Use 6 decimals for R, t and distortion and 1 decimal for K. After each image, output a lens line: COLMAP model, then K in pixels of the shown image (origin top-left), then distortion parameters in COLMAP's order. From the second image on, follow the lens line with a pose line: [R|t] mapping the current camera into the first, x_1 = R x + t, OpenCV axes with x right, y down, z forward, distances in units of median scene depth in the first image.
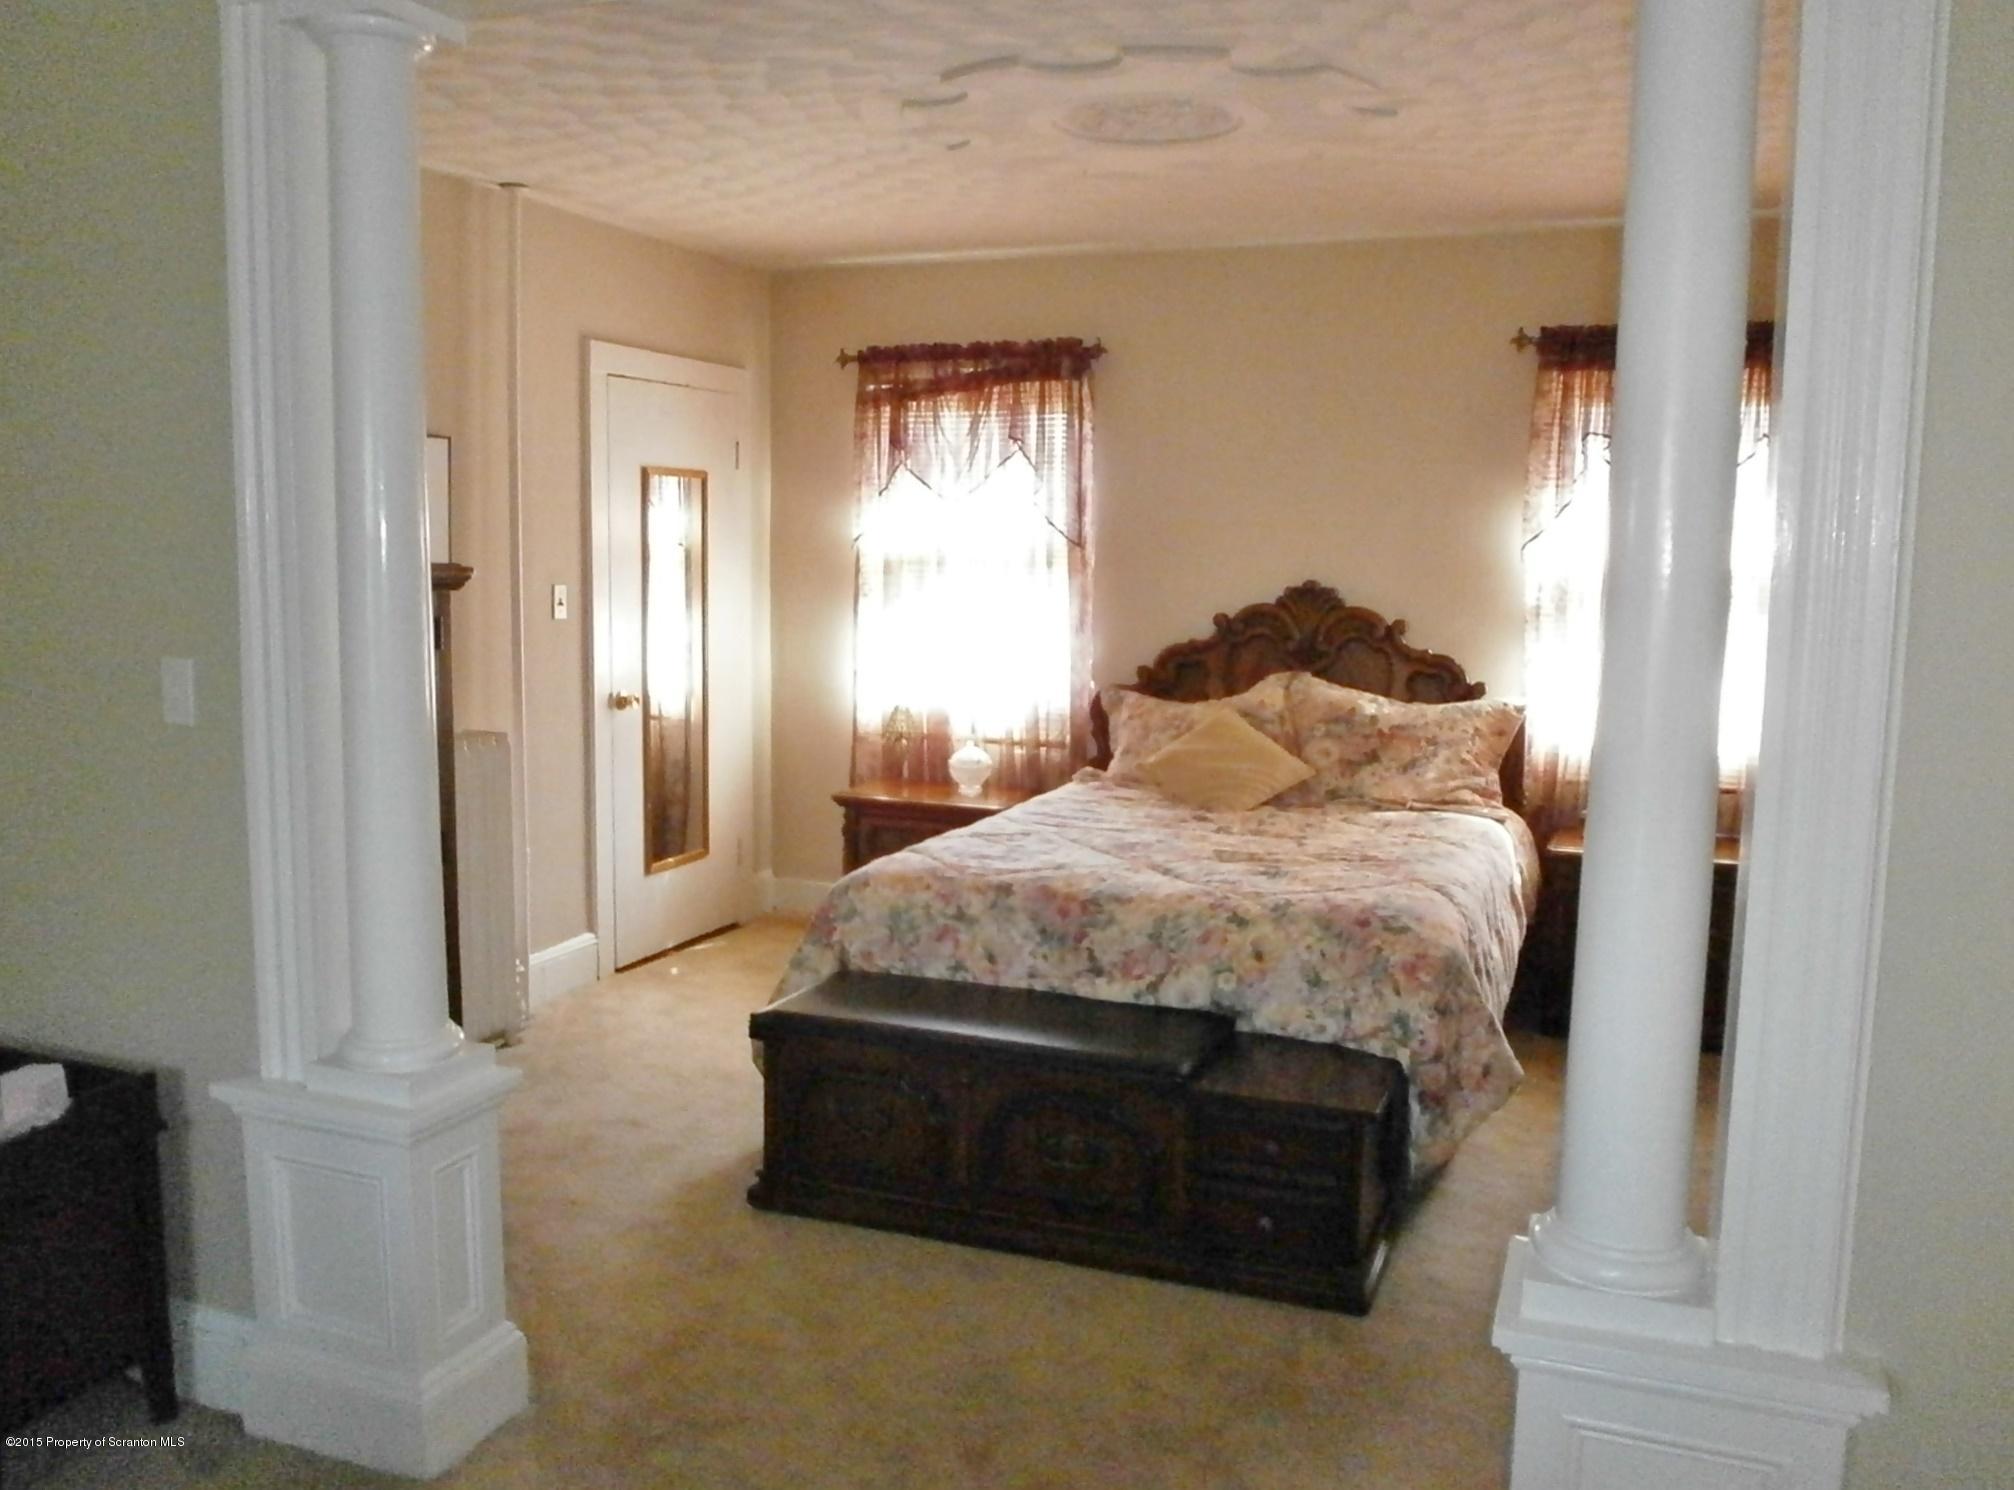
lens RADIAL K [[1578.9, 0, 1007.8], [0, 1578.9, 743.5], [0, 0, 1]] dist [-0.074770, 0.053668]
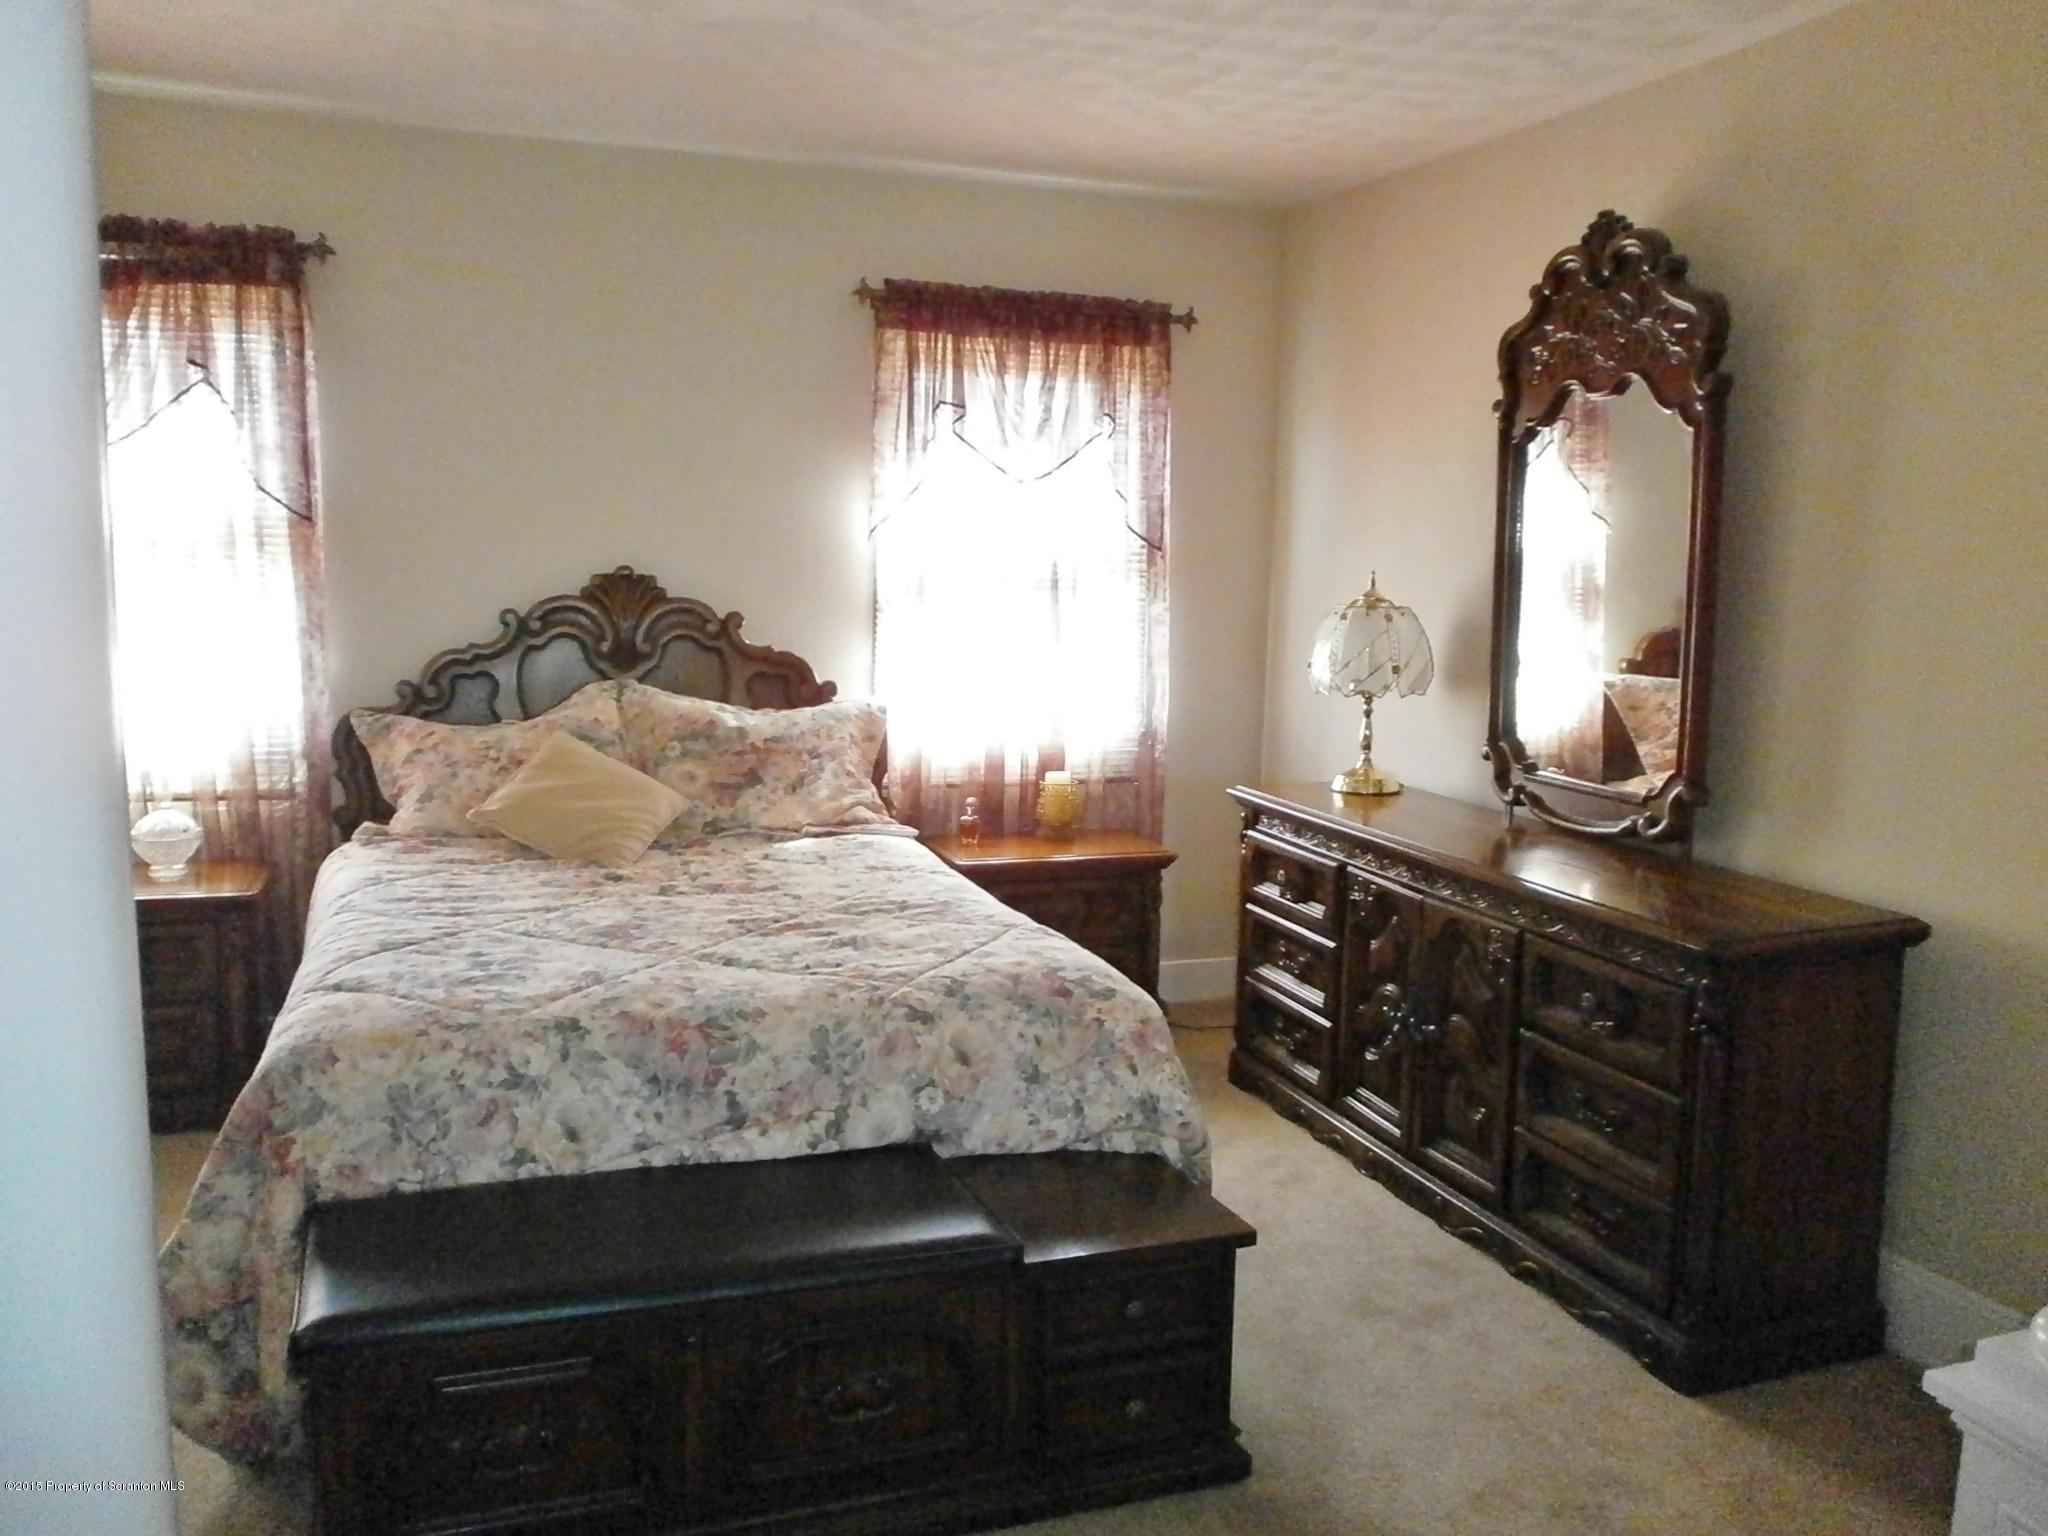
lens RADIAL K [[1605.5, 0, 1028.8], [0, 1605.5, 762.0], [0, 0, 1]] dist [-0.074770, 0.053668]
pose [[0.754908, -0.078322, 0.651137, -0.210952], [0.065896, 0.996877, 0.043512, -0.027067], [-0.652512, 0.010060, 0.757712, 0.263584]]
